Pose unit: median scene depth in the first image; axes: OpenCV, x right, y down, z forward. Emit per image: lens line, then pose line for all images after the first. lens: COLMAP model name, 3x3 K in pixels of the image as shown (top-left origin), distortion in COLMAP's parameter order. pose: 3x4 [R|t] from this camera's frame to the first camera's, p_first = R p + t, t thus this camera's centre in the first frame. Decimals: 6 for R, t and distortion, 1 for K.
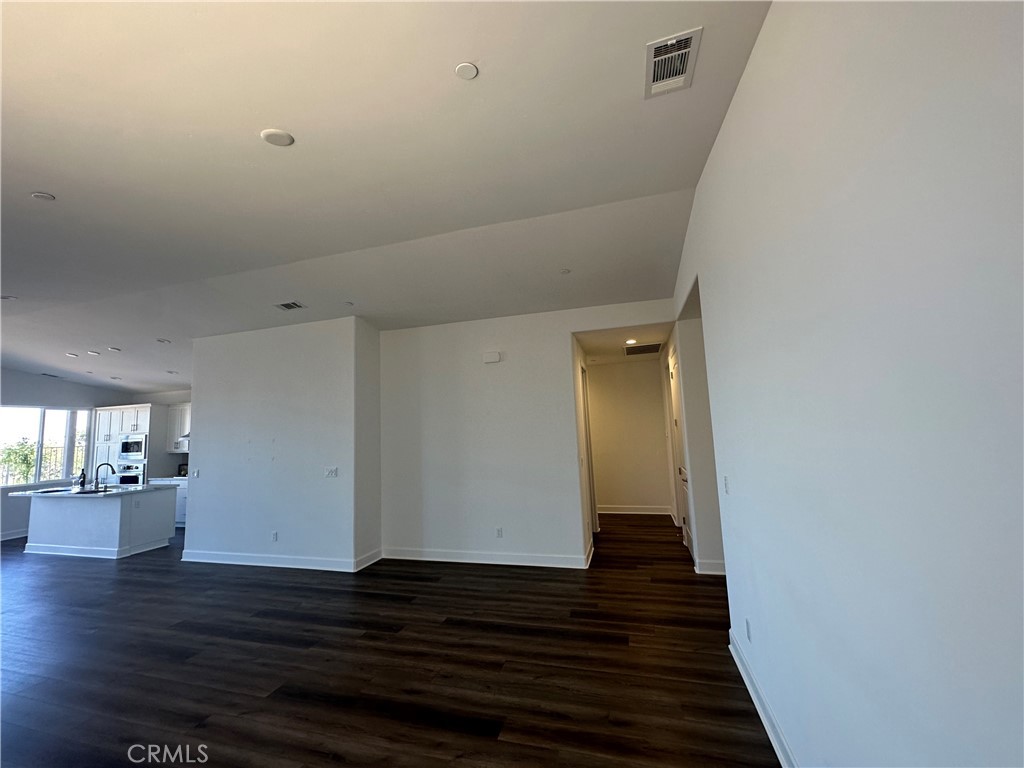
lens RADIAL K [[408.8, 0, 509.6], [0, 408.8, 385.3], [0, 0, 1]] dist [-0.004204, 0.000757]
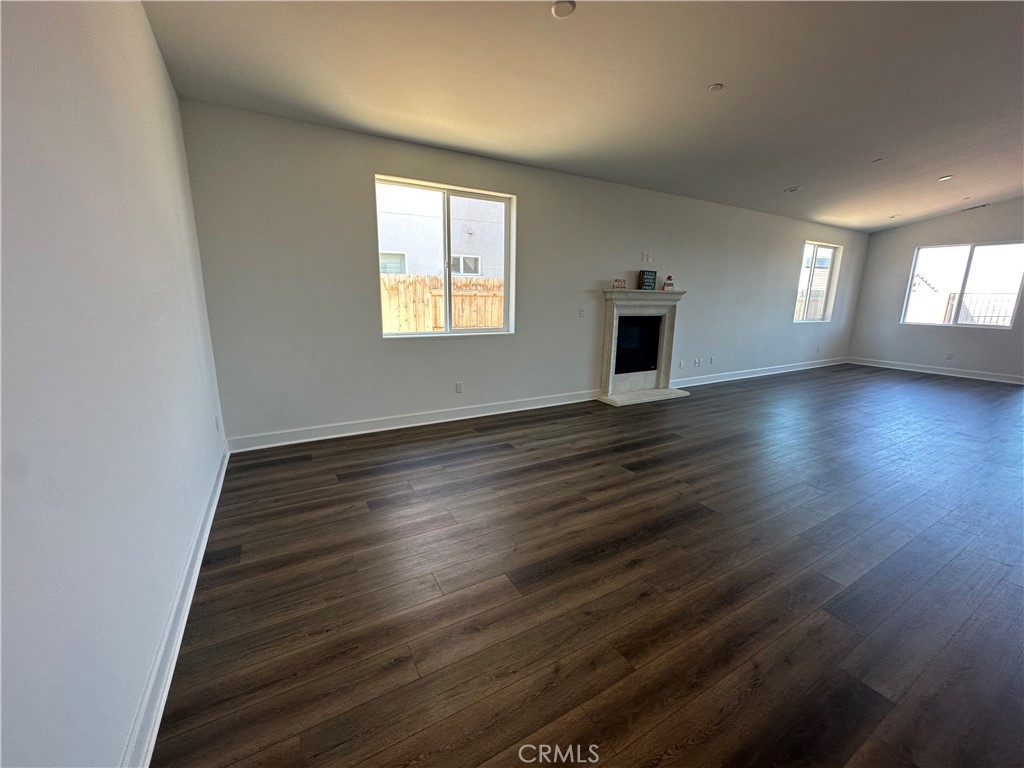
lens RADIAL K [[408.8, 0, 512.7], [0, 408.8, 381.5], [0, 0, 1]] dist [-0.004204, 0.000757]
pose [[-0.690827, 0.182726, -0.699550, 0.258216], [0.097668, 0.982254, 0.160120, 0.119673], [0.716393, 0.042291, -0.696414, 0.773634]]
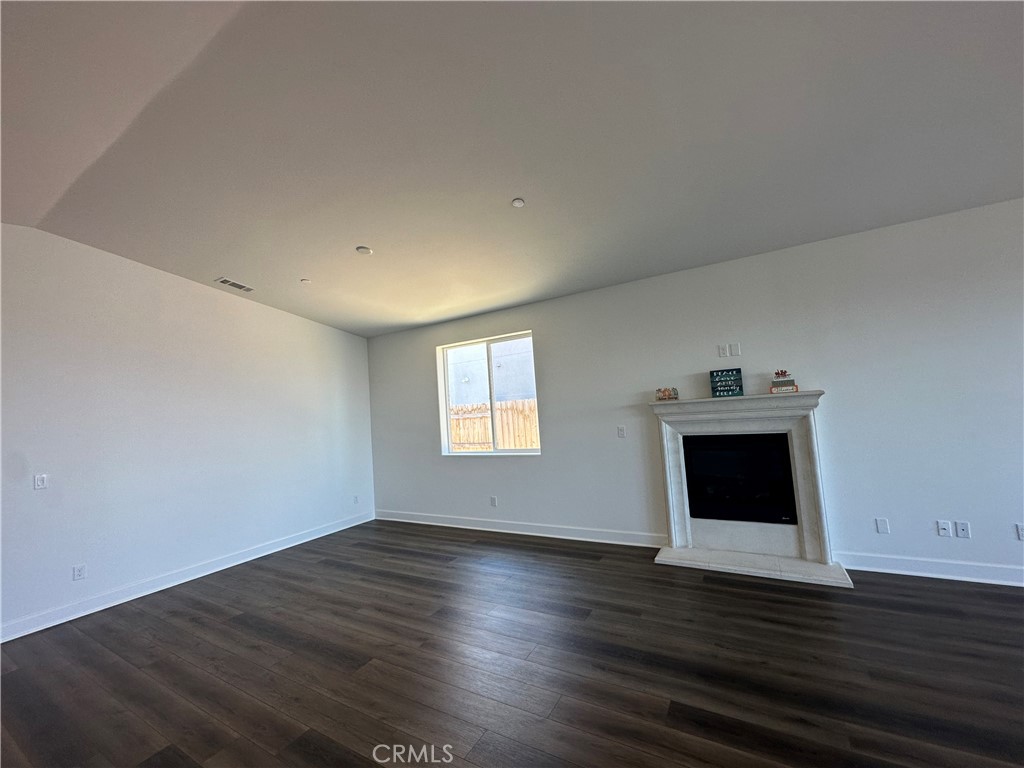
lens RADIAL K [[408.8, 0, 512.0], [0, 408.8, 383.4], [0, 0, 1]] dist [-0.004204, 0.000757]
pose [[-0.964794, 0.126321, 0.230685, -0.691935], [0.083712, 0.978982, -0.185975, 0.176139], [-0.249329, -0.160116, -0.955091, 1.101234]]
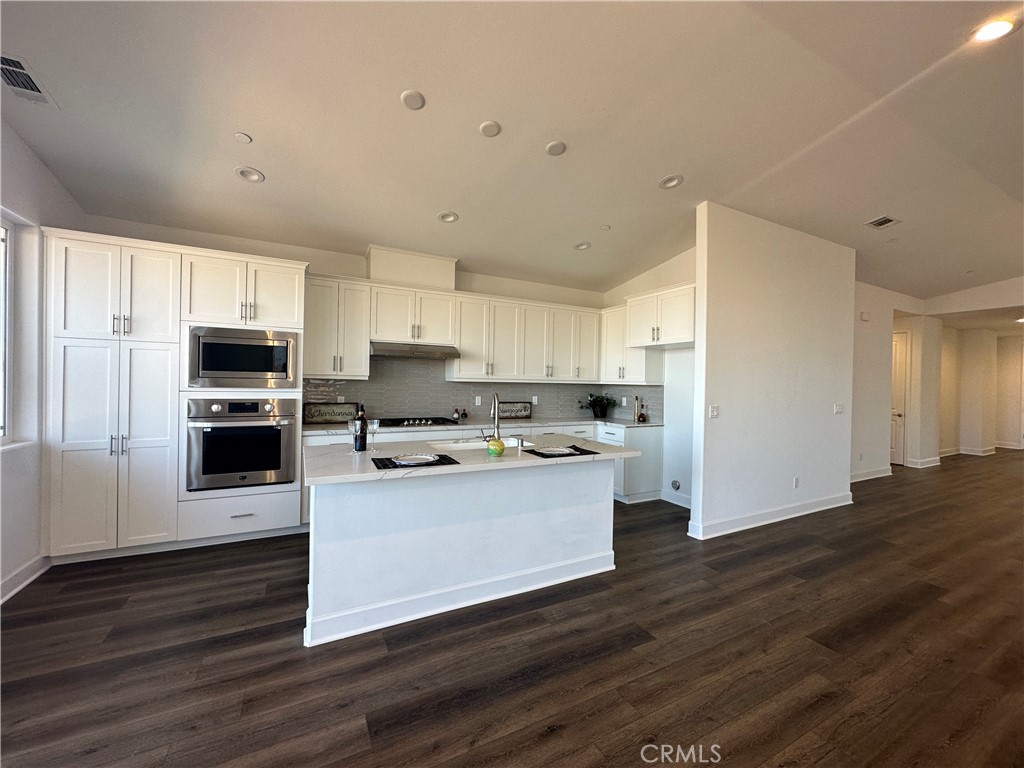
lens RADIAL K [[408.8, 0, 511.7], [0, 408.8, 383.2], [0, 0, 1]] dist [-0.004204, 0.000757]
pose [[0.714385, 0.055783, 0.697526, -1.856305], [-0.126704, 0.990652, 0.050542, 0.220369], [-0.688186, -0.124486, 0.714775, 0.943184]]
